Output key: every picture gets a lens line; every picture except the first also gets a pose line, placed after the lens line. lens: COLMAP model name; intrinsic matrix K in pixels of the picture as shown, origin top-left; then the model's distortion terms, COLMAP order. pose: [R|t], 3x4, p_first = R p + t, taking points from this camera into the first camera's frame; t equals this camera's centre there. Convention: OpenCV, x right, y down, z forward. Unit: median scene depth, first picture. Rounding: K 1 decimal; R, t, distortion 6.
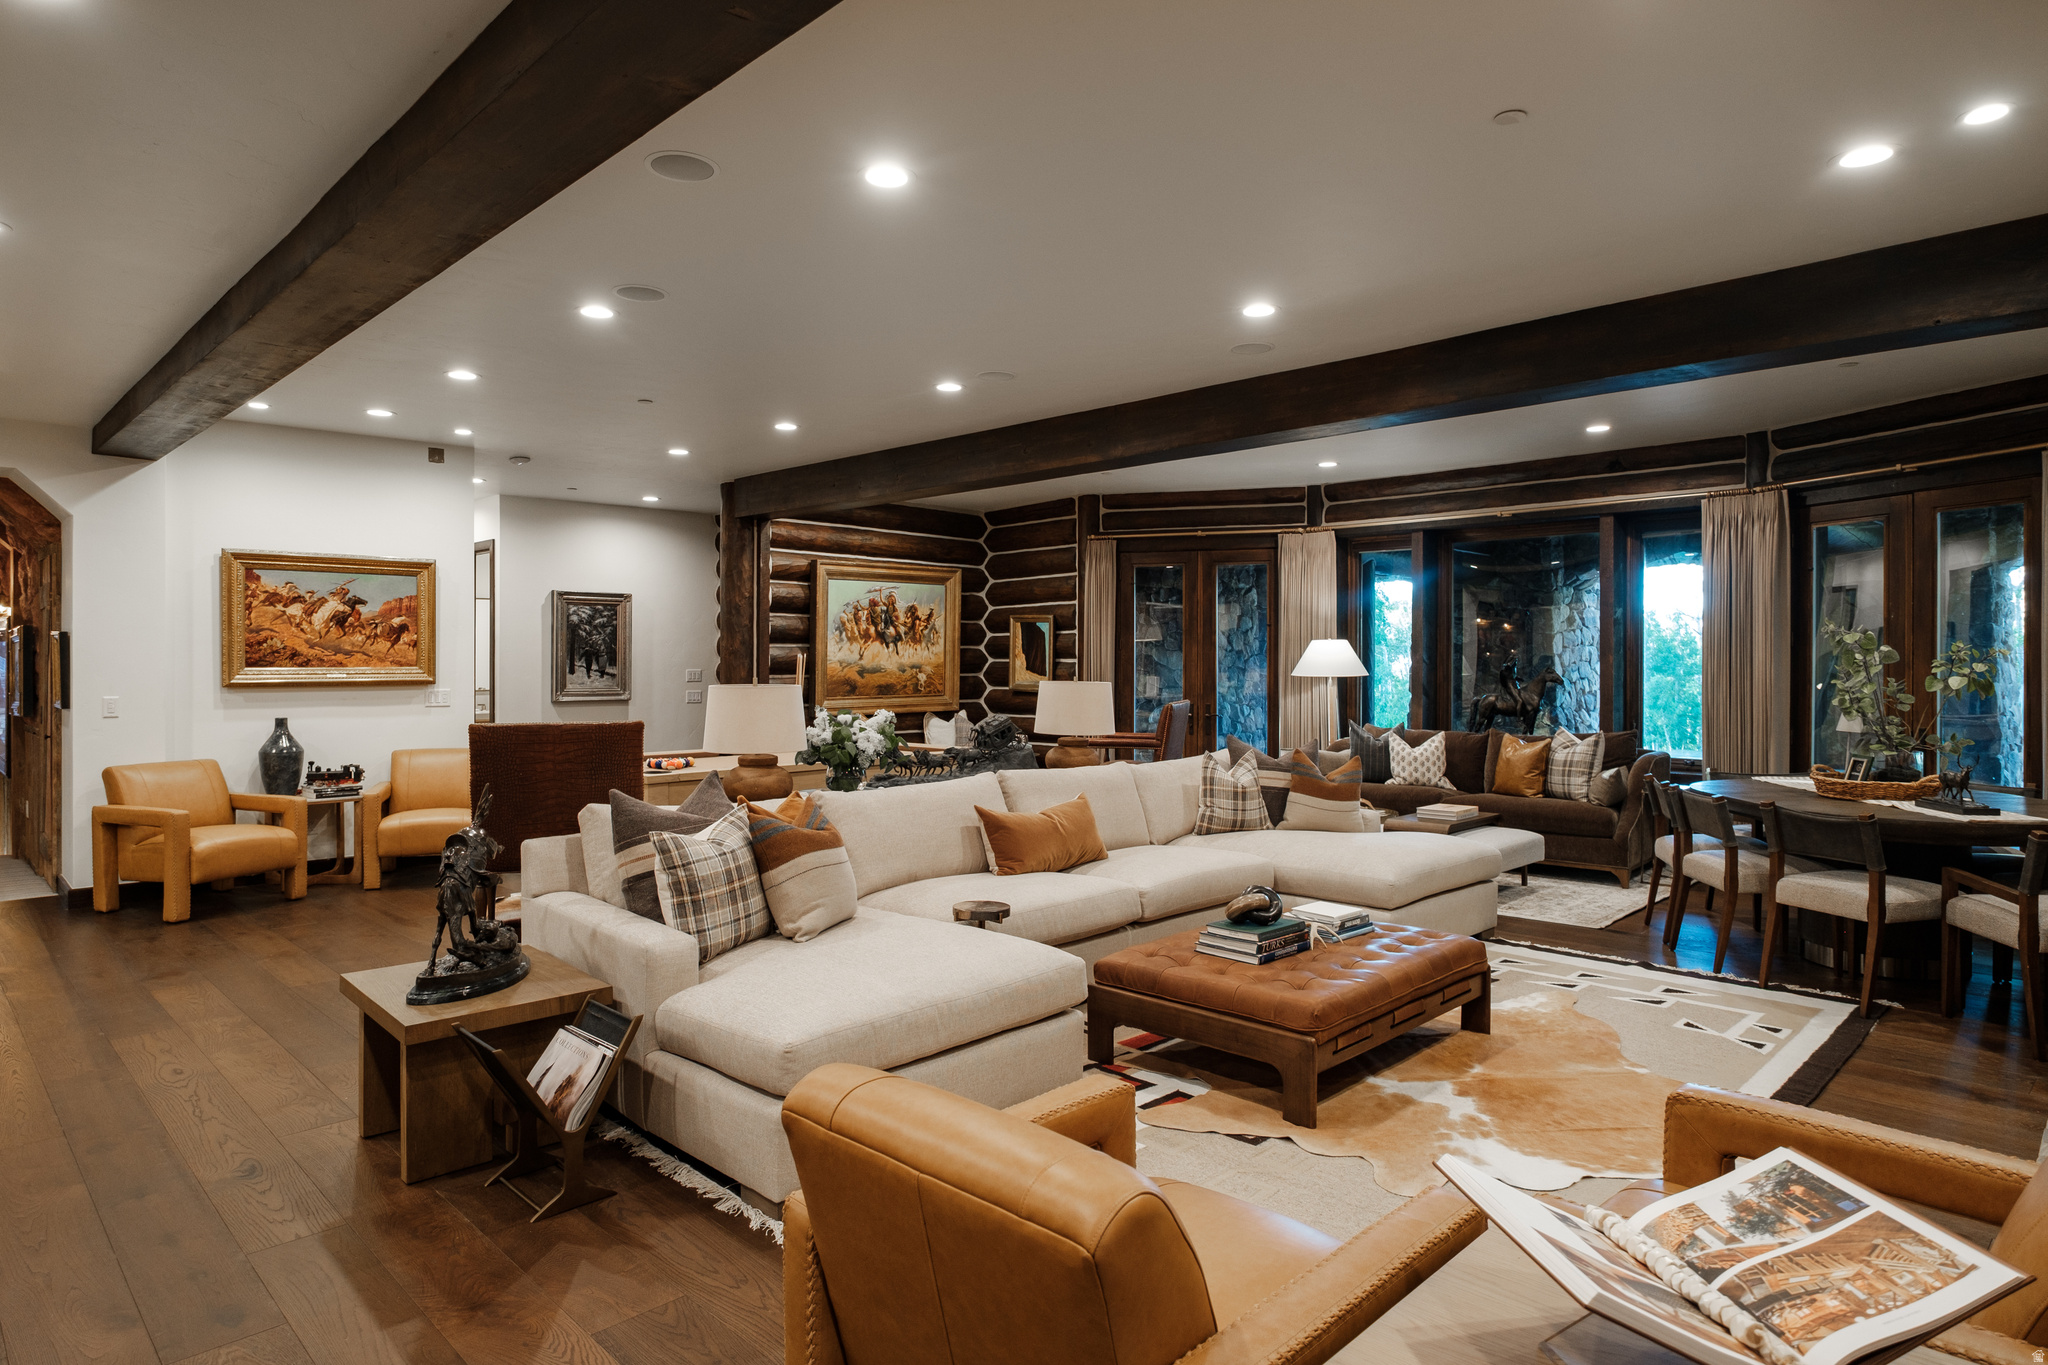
lens RADIAL K [[1164.6, 0, 1053.3], [0, 1164.6, 661.7], [0, 0, 1]] dist [-0.002714, -0.001327]
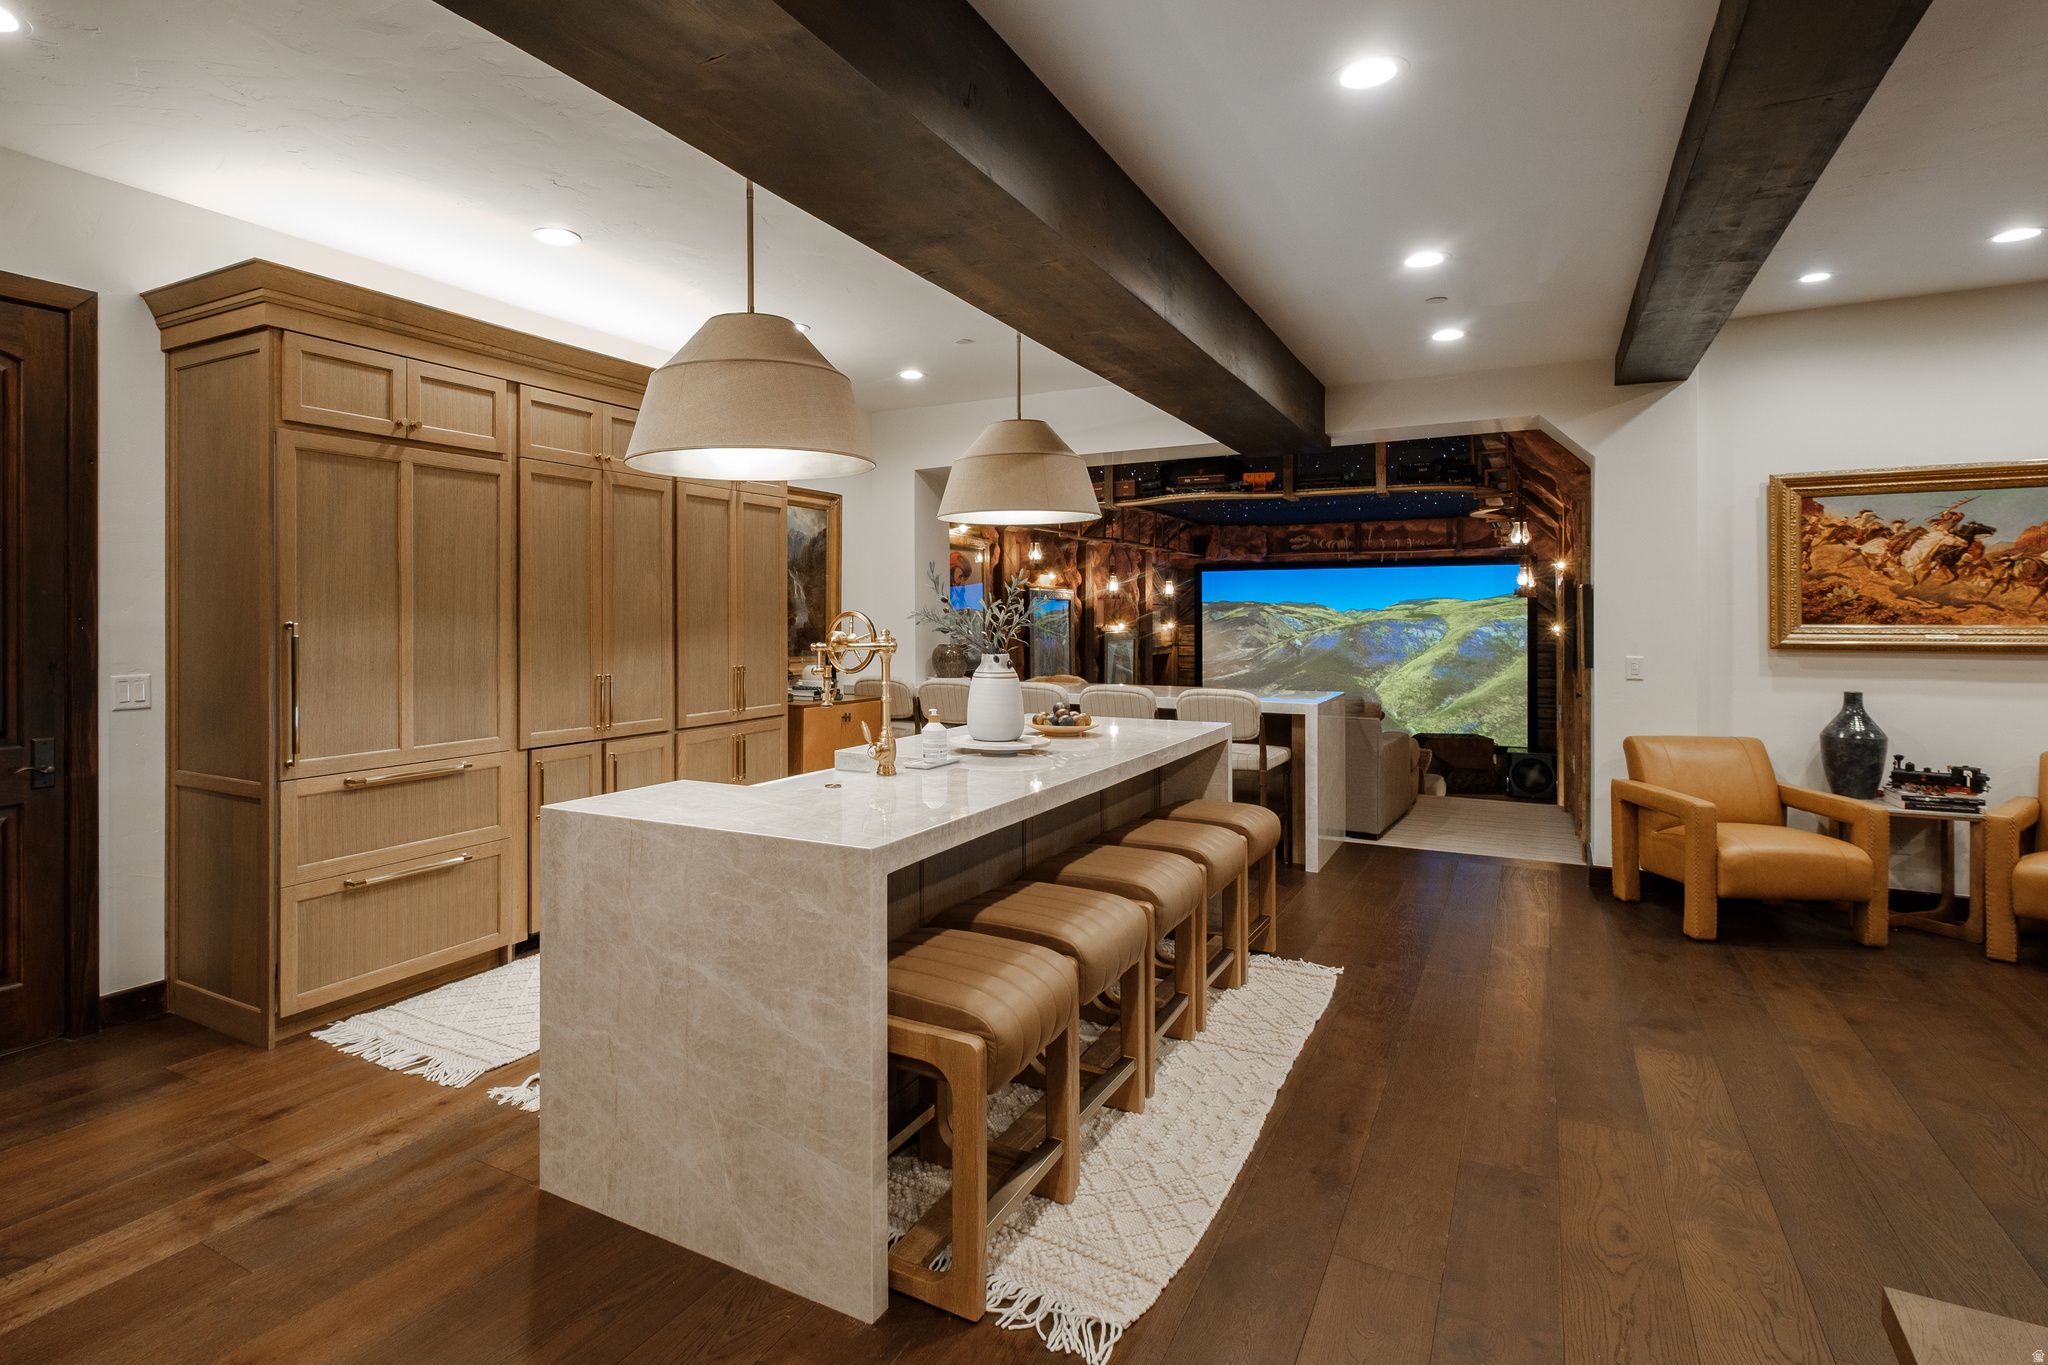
lens RADIAL K [[1061.0, 0, 910.0], [0, 1061.0, 616.8], [0, 0, 1]] dist [0.005123, -0.002302]
pose [[0.232119, 0.001921, -0.972686, -0.139528], [-0.000402, 0.999998, 0.001879, -0.001267], [0.972687, -0.000045, 0.232119, 0.252171]]
